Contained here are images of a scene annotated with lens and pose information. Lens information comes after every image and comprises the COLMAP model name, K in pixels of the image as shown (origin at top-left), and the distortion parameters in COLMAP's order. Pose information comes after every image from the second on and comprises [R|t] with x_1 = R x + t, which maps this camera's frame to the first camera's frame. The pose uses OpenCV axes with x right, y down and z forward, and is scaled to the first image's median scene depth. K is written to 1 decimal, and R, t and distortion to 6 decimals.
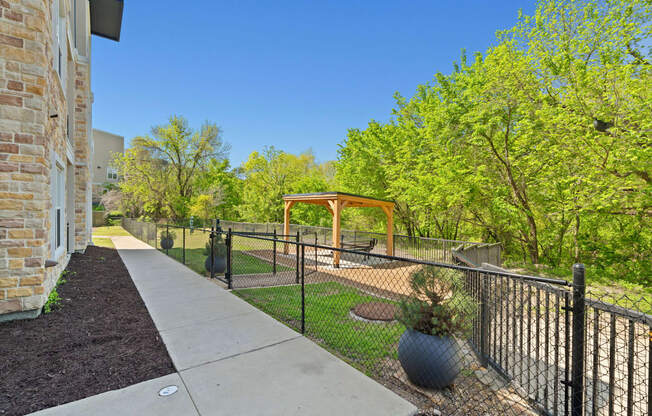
lens RADIAL K [[303.5, 0, 326.4], [0, 303.5, 201.6], [0, 0, 1]] dist [-0.002840, 0.000641]
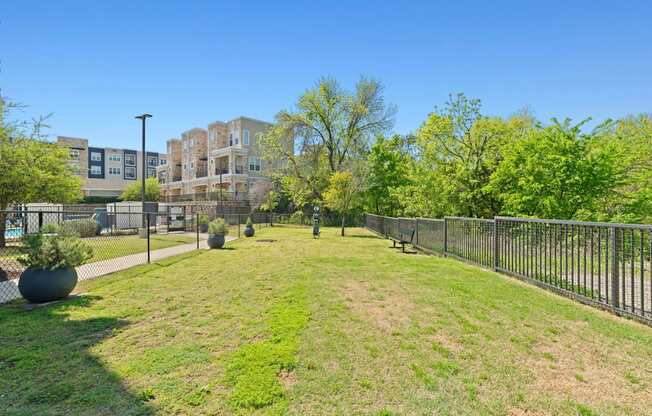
lens RADIAL K [[303.5, 0, 326.4], [0, 303.5, 201.6], [0, 0, 1]] dist [-0.002840, 0.000641]
pose [[0.820900, -0.023312, -0.570596, -0.062180], [0.029022, 0.999578, 0.000916, 0.027096], [0.570334, -0.017312, 0.821230, 0.369967]]
